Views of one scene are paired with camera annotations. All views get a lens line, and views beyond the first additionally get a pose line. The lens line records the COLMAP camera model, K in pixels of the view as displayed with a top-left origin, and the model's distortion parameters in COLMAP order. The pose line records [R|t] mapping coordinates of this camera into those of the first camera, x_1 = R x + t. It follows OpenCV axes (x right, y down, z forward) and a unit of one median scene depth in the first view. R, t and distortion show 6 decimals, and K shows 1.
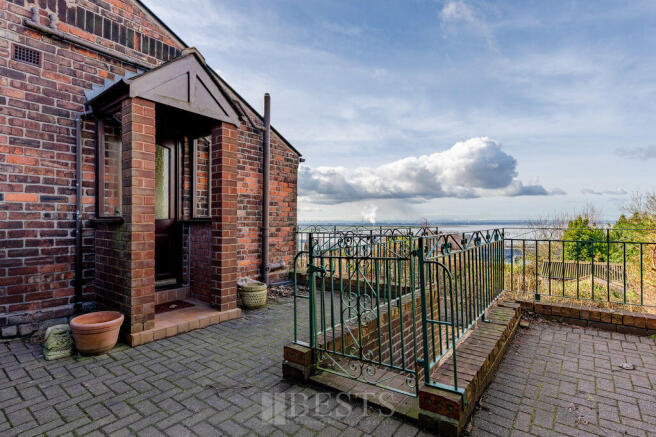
lens RADIAL K [[329.8, 0, 328.7], [0, 329.8, 216.5], [0, 0, 1]] dist [0.001394, 0.000201]
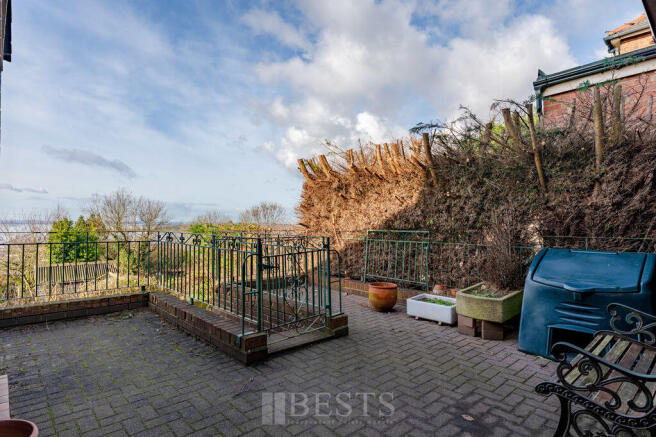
lens RADIAL K [[362.8, 0, 327.0], [0, 362.8, 219.6], [0, 0, 1]] dist [-0.001263, -0.000120]
pose [[0.178857, 0.011032, 0.983813, -0.150653], [-0.020756, 0.999757, -0.007437, -0.001381], [-0.983656, -0.019090, 0.179043, 0.059014]]
